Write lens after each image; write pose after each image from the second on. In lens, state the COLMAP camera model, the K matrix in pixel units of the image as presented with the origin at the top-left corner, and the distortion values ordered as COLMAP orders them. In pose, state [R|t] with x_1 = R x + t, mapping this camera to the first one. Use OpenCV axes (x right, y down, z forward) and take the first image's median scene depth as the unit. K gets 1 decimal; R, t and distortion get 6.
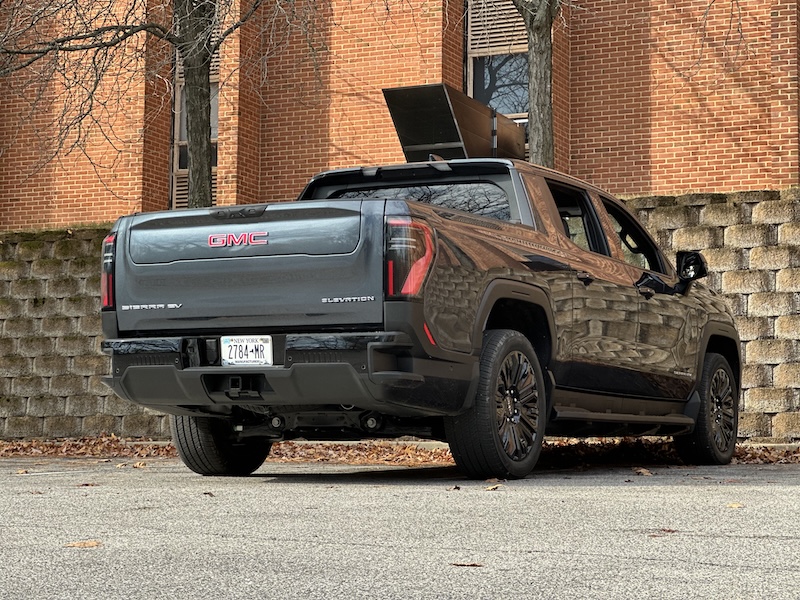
lens RADIAL K [[1701.1, 0, 400.0], [0, 1701.1, 300.0], [0, 0, 1]] dist [-0.021657, 1.730556]
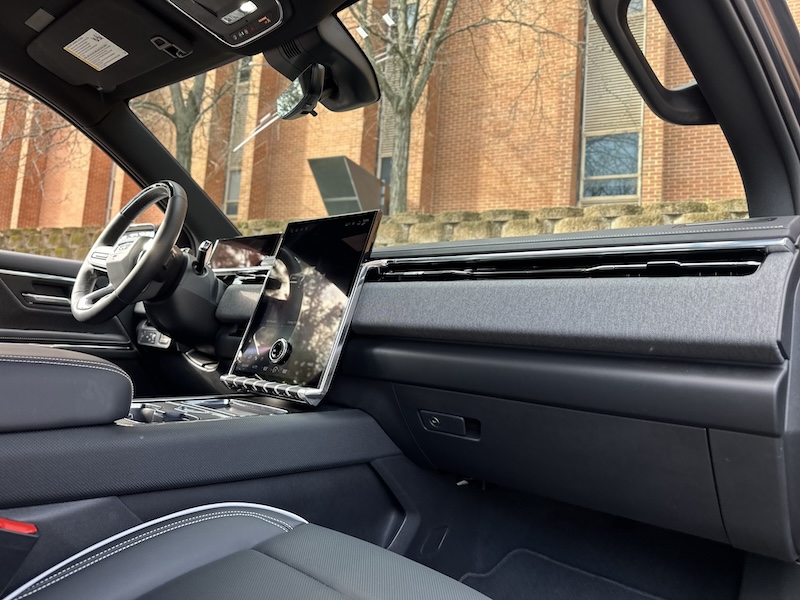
lens RADIAL K [[539.3, 0, 397.4], [0, 539.3, 298.3], [0, 0, 1]] dist [0.000212, -0.002195]
pose [[0.998006, 0.058431, -0.023890, 0.098805], [-0.058080, 0.998197, 0.015151, -0.008419], [0.024732, -0.013733, 0.999600, 0.538519]]
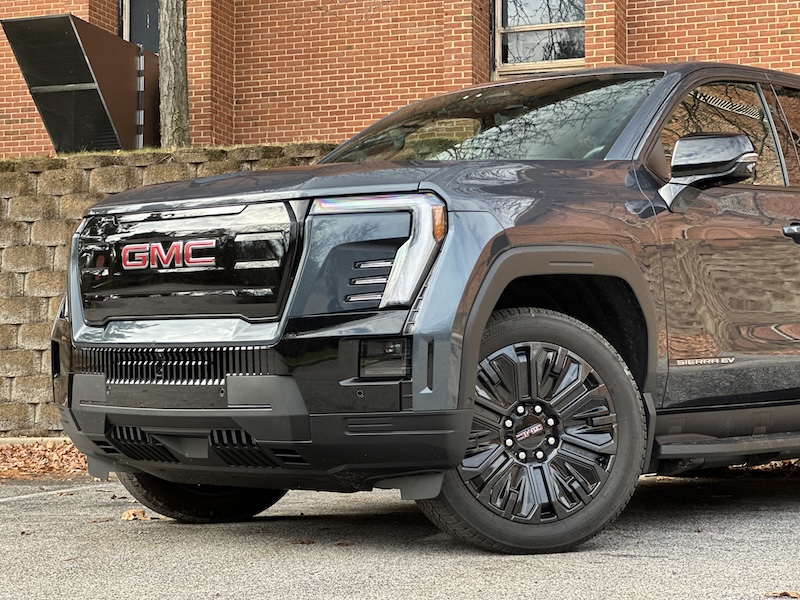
lens RADIAL K [[1701.1, 0, 400.0], [0, 1701.1, 300.0], [0, 0, 1]] dist [-0.021657, 1.730556]
pose [[0.993696, -0.005961, 0.111954, 0.100437], [0.002627, 0.999549, 0.029904, -0.007536], [-0.112082, -0.029421, 0.993263, 0.115039]]
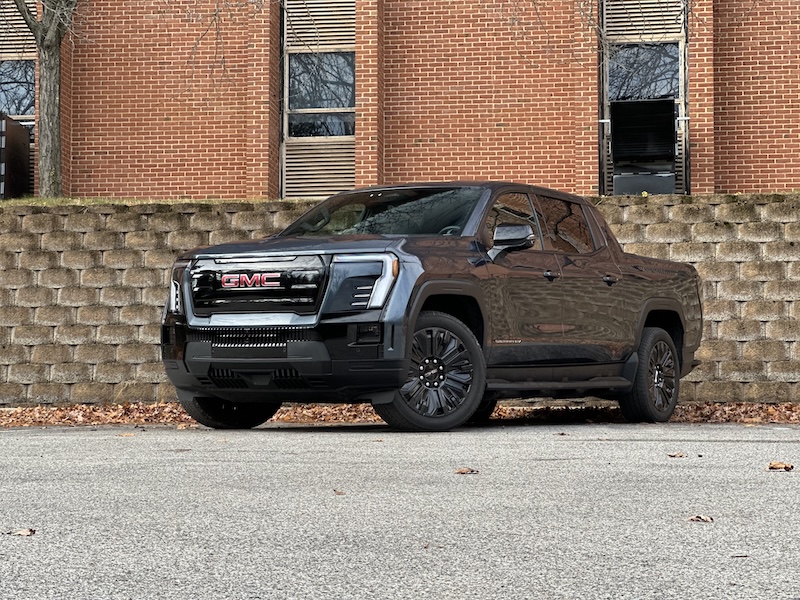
lens RADIAL K [[1701.1, 0, 400.0], [0, 1701.1, 300.0], [0, 0, 1]] dist [-0.021657, 1.730556]
pose [[0.953049, 0.014603, 0.302464, -0.038267], [-0.018688, 0.999769, 0.010616, -0.007113], [-0.302239, -0.015770, 0.953102, -0.164115]]
